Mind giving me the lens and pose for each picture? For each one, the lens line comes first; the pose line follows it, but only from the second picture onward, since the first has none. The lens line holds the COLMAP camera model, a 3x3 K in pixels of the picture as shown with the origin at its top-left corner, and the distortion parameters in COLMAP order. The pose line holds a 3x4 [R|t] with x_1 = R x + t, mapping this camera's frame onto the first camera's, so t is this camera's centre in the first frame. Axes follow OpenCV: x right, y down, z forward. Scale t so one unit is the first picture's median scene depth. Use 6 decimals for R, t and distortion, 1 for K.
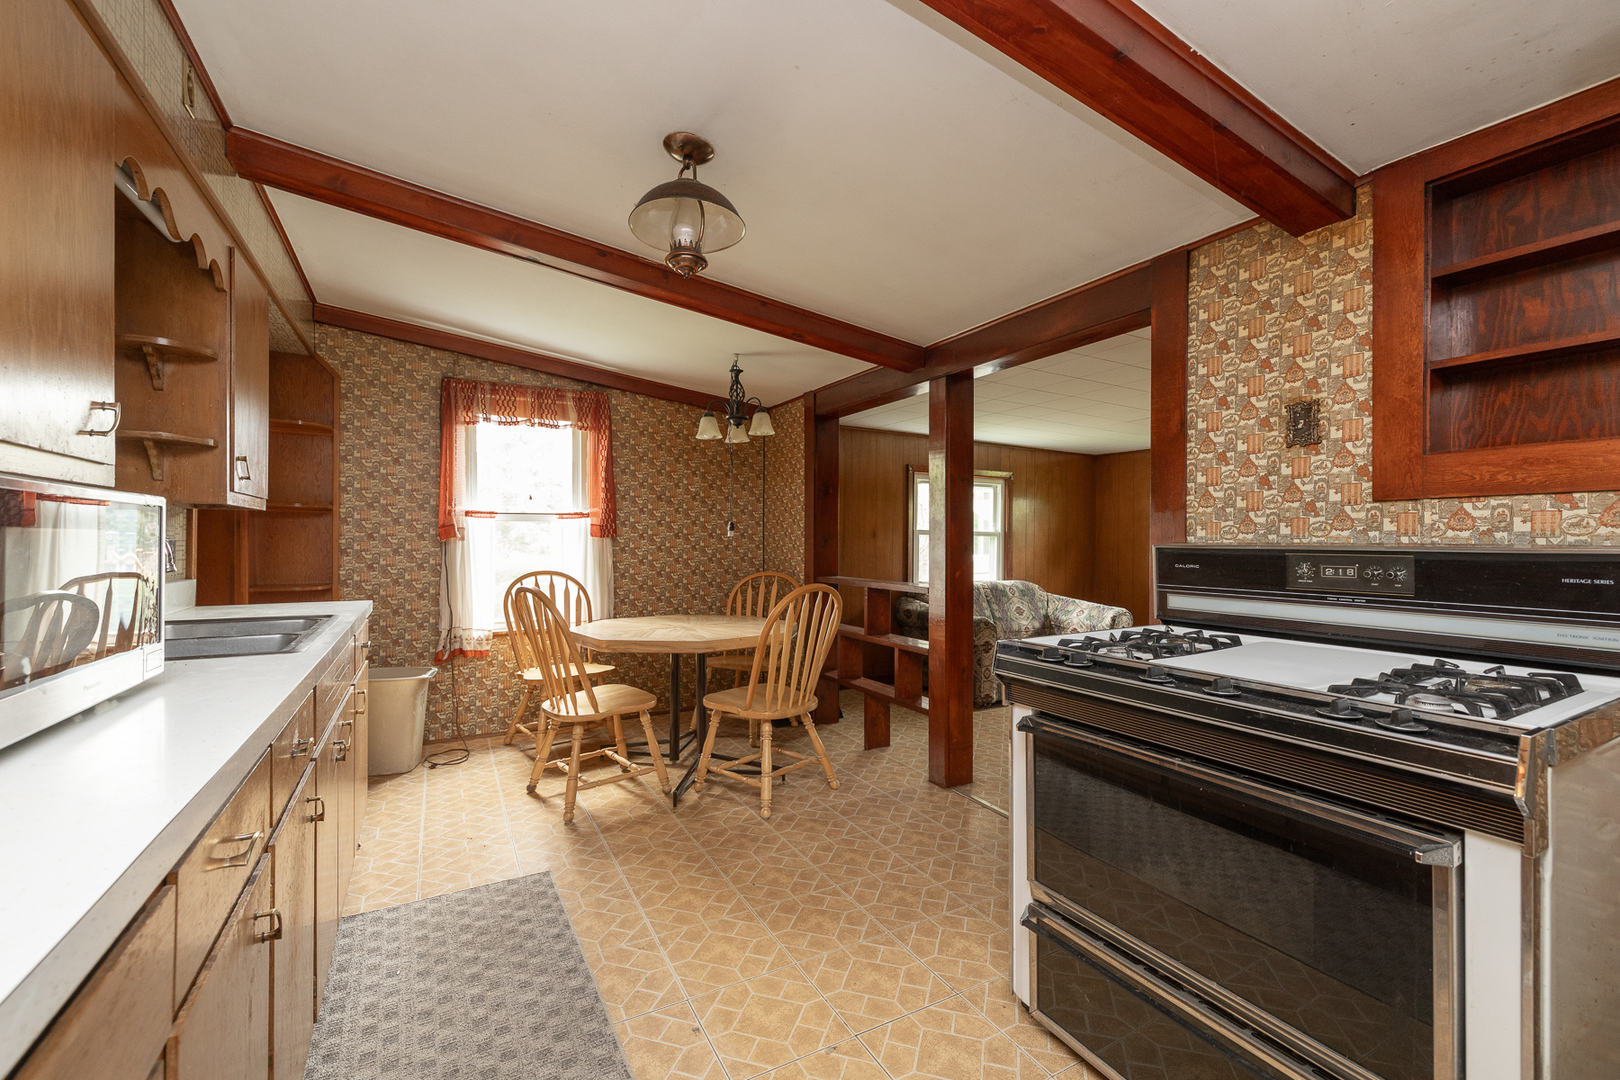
lens RADIAL K [[692.8, 0, 807.7], [0, 692.8, 539.5], [0, 0, 1]] dist [0.002176, 0.000164]
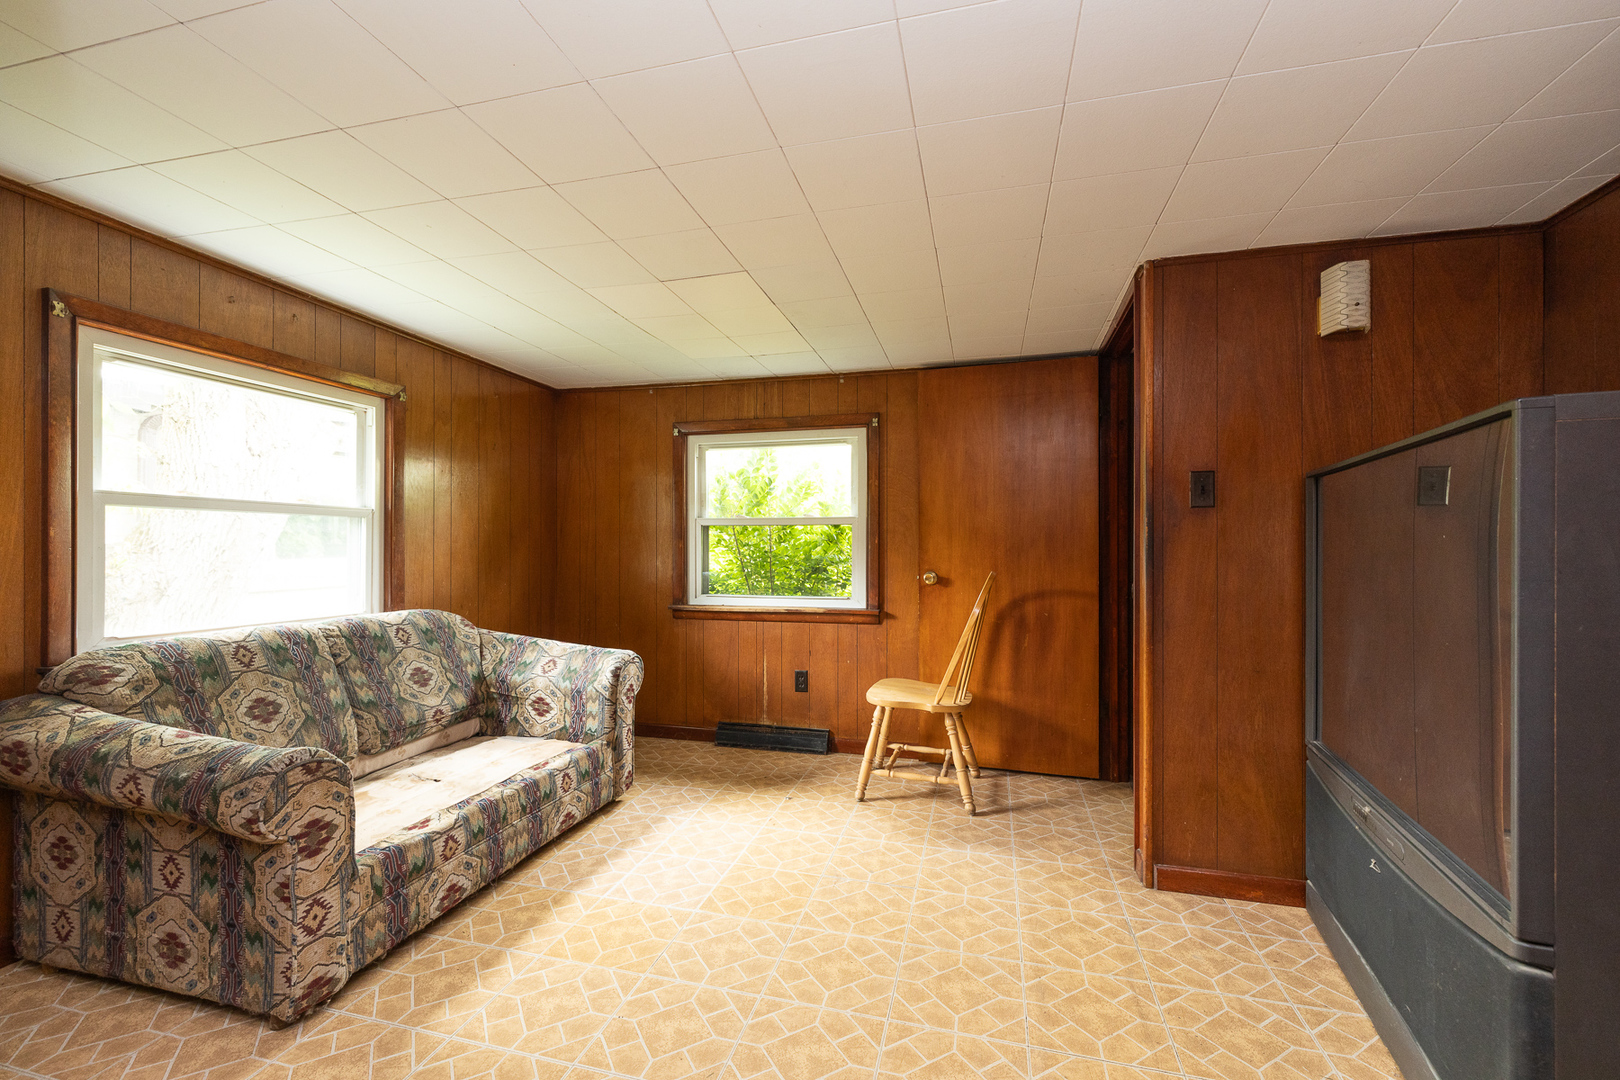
lens RADIAL K [[692.8, 0, 808.5], [0, 692.8, 542.2], [0, 0, 1]] dist [0.002176, 0.000164]
pose [[0.691185, -0.007808, 0.722635, 0.147782], [0.005039, 0.999969, 0.005984, 0.010890], [-0.722660, -0.000495, 0.691203, 0.483185]]
